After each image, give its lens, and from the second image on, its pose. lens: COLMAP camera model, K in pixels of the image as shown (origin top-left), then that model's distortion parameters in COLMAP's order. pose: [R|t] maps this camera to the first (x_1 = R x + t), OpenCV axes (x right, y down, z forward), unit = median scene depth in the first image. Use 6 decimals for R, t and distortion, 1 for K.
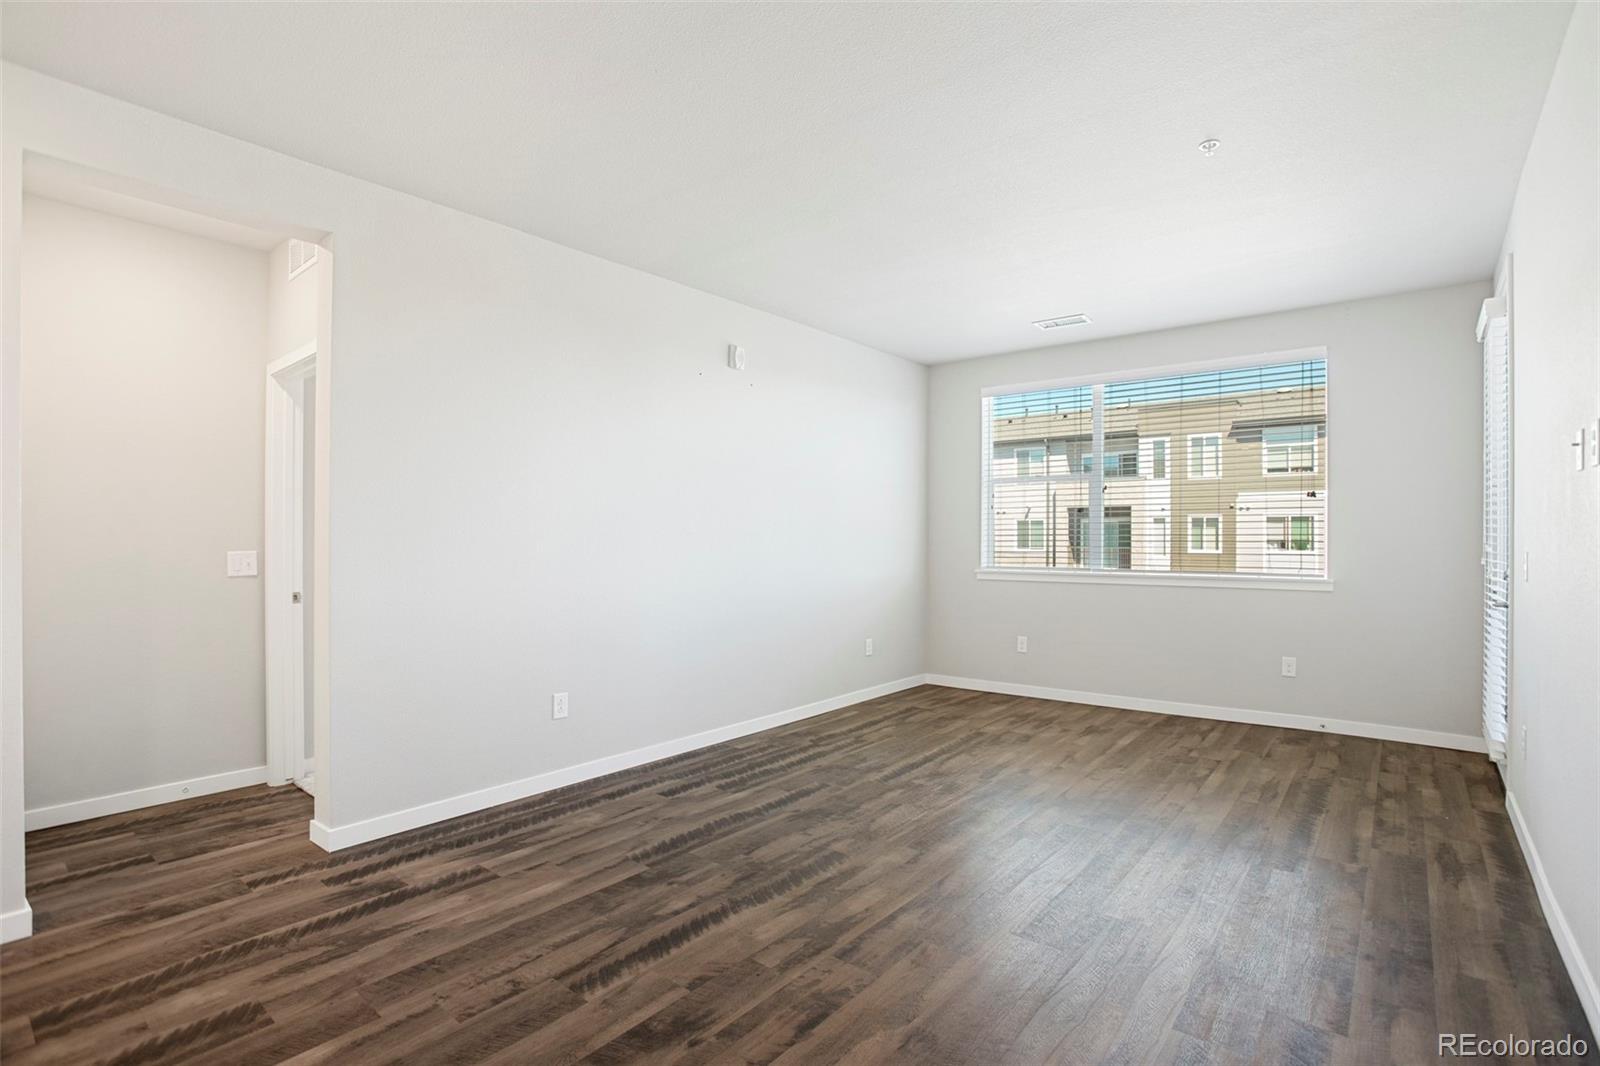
lens RADIAL K [[757.3, 0, 811.8], [0, 757.3, 542.9], [0, 0, 1]] dist [-0.081082, 0.028098]
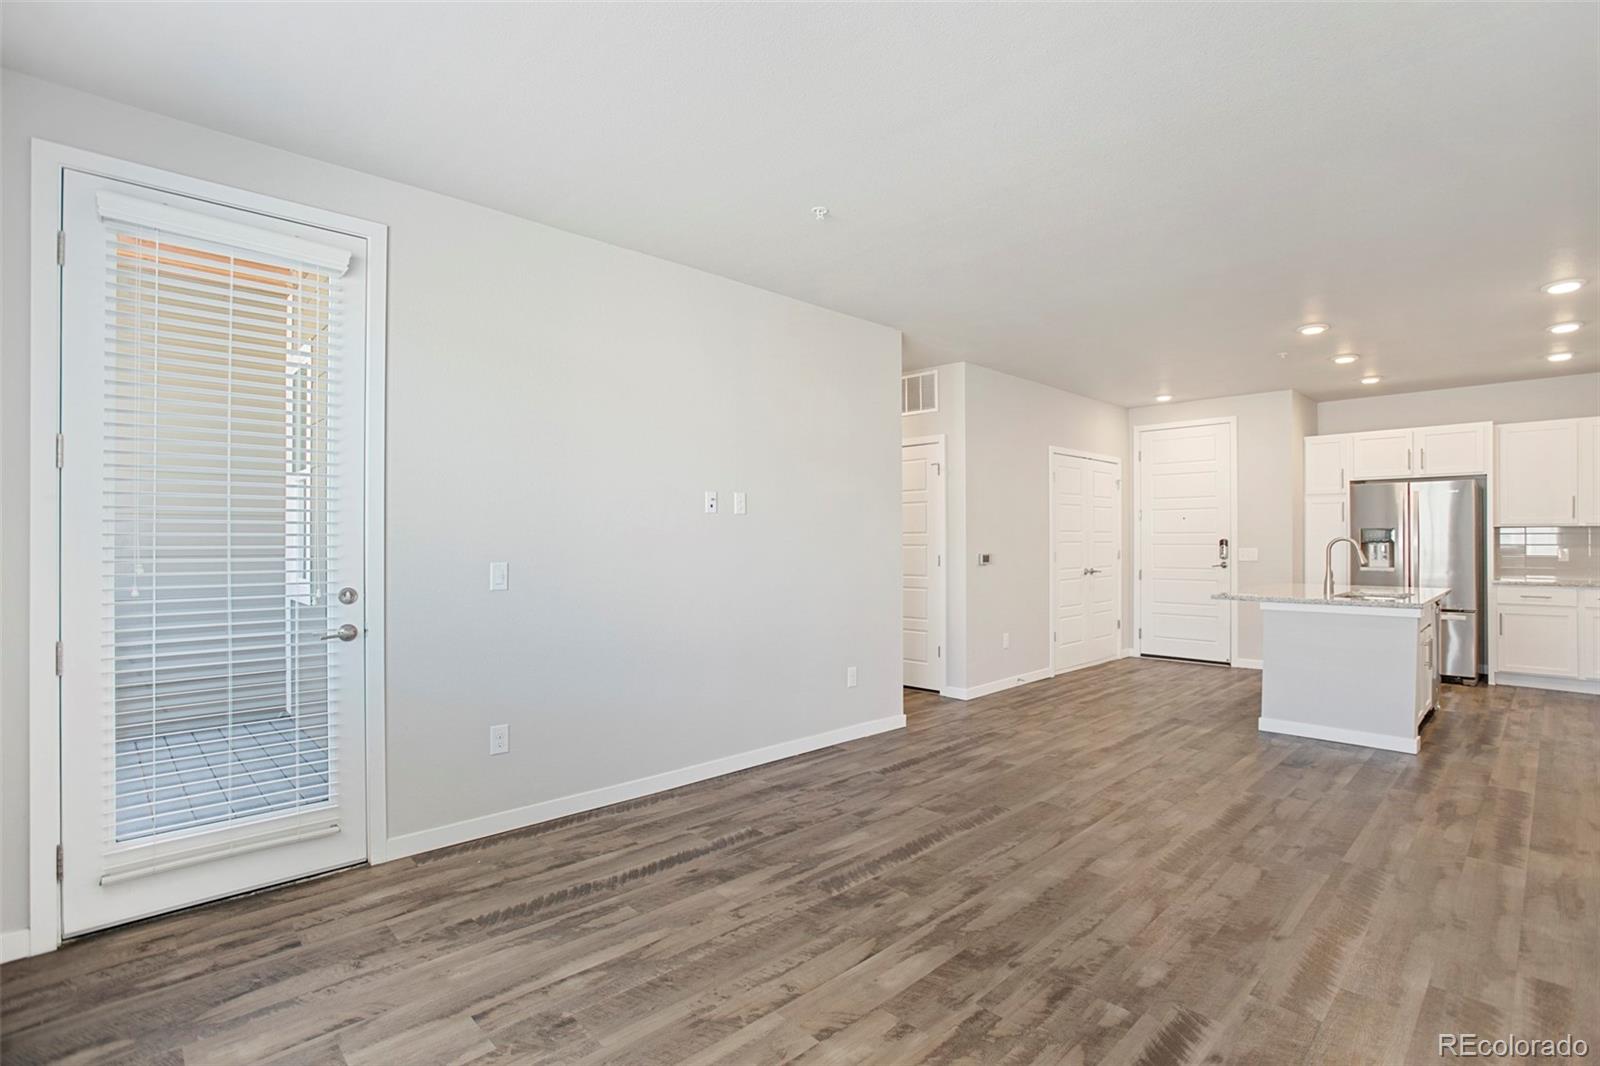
lens RADIAL K [[756.2, 0, 803.9], [0, 756.2, 541.1], [0, 0, 1]] dist [-0.069557, 0.027819]
pose [[-0.991816, 0.003523, 0.127627, 0.296999], [0.003645, 0.999993, 0.000726, -0.016131], [-0.127623, 0.001185, -0.991822, 1.548585]]
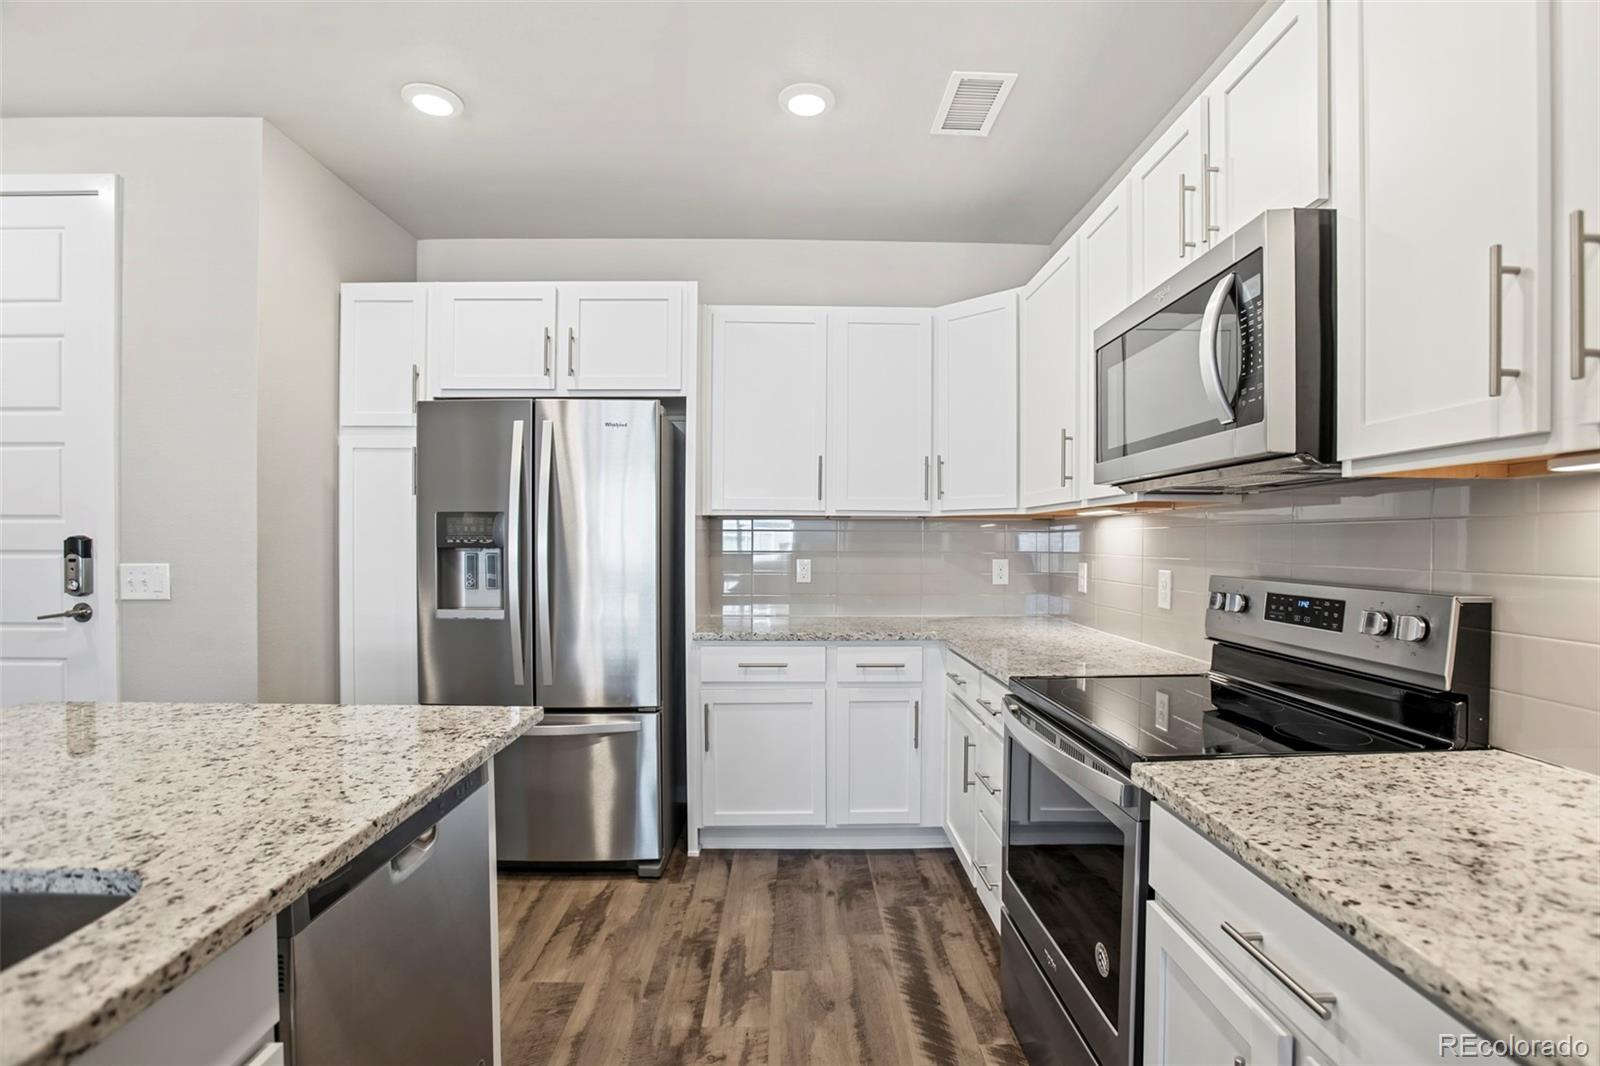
lens RADIAL K [[756.2, 0, 803.9], [0, 756.2, 541.1], [0, 0, 1]] dist [-0.069557, 0.027819]
pose [[-0.762962, -0.000261, -0.646443, -0.623381], [-0.004285, 0.999980, 0.004654, -0.016999], [0.646429, 0.006322, -0.762948, 0.383395]]
